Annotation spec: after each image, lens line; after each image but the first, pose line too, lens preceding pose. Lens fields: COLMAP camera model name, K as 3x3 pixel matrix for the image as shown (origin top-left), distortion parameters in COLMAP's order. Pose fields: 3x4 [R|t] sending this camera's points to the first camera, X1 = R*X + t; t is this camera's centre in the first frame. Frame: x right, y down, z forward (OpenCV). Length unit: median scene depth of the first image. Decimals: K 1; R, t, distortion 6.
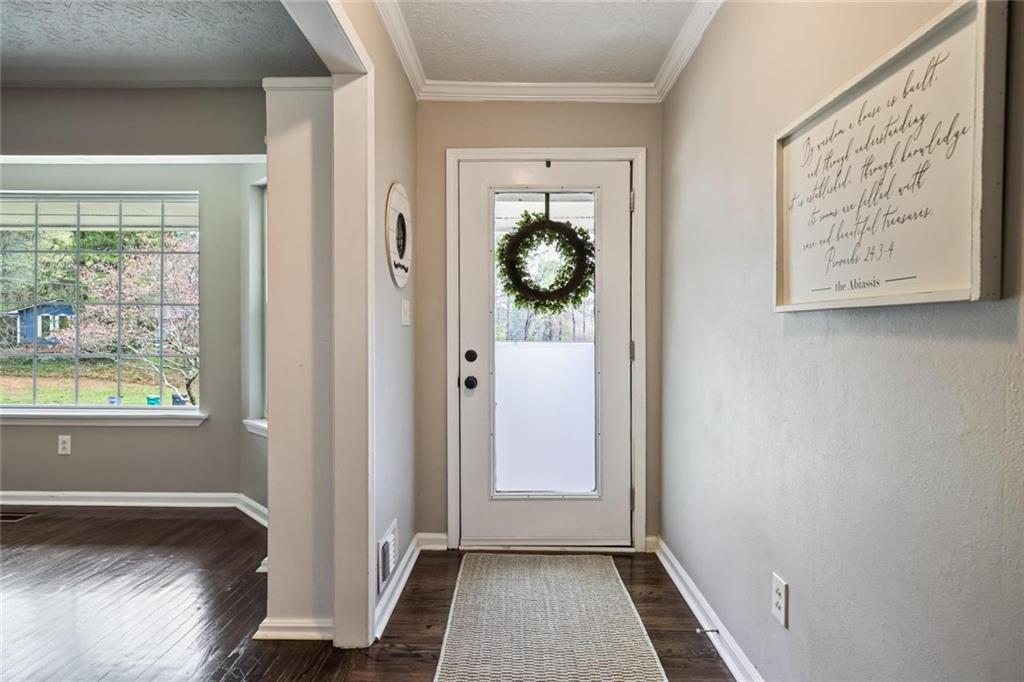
lens RADIAL K [[551.1, 0, 513.9], [0, 551.1, 338.1], [0, 0, 1]] dist [0.004902, 0.001368]
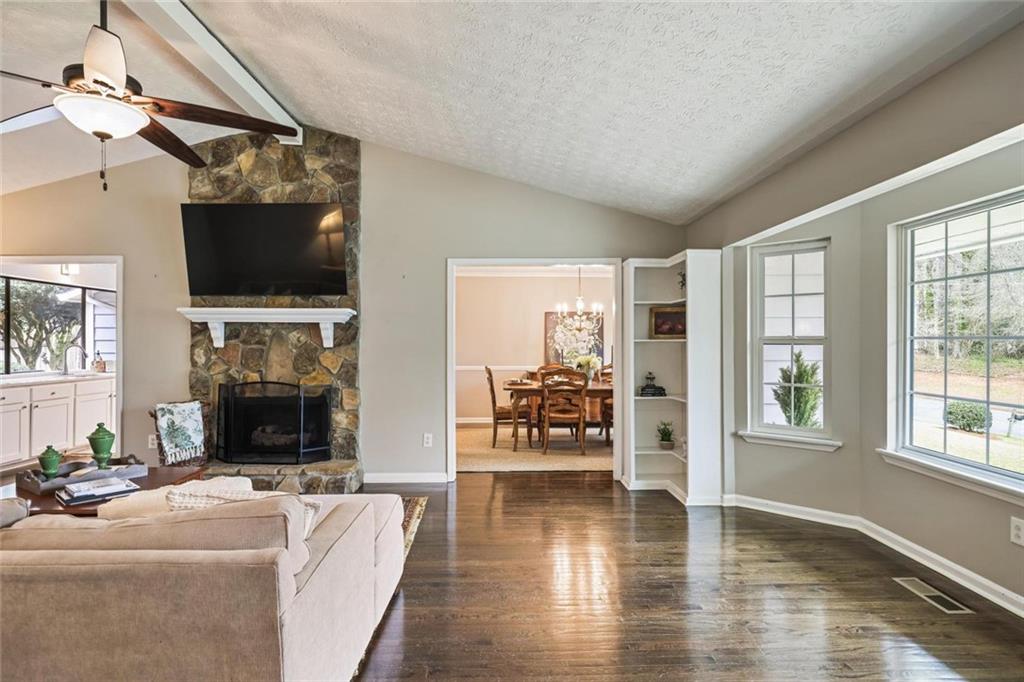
lens RADIAL K [[551.1, 0, 510.1], [0, 551.1, 338.3], [0, 0, 1]] dist [0.004902, 0.001368]
pose [[0.022328, -0.005426, -0.999736, 0.069277], [-0.002492, 0.999982, -0.005483, -0.056768], [0.999748, 0.002614, 0.022314, 0.292917]]
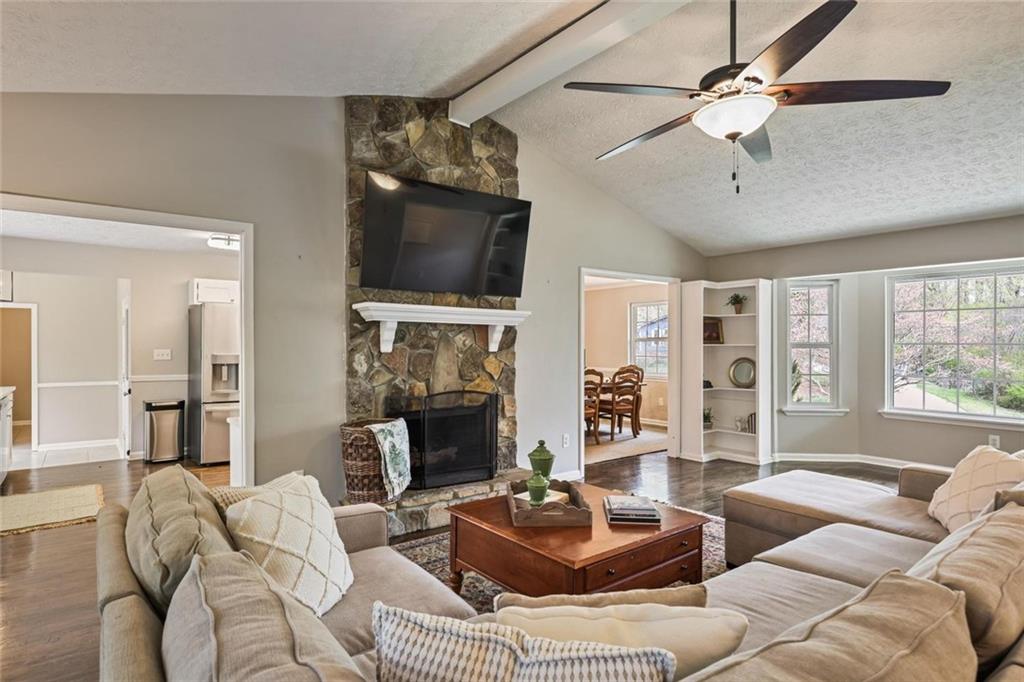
lens RADIAL K [[551.1, 0, 510.4], [0, 551.1, 345.4], [0, 0, 1]] dist [0.004902, 0.001368]
pose [[0.616286, 0.000743, -0.787522, -0.206918], [-0.003705, 0.999991, -0.001955, -0.053353], [0.787513, 0.004123, 0.616284, -0.641150]]
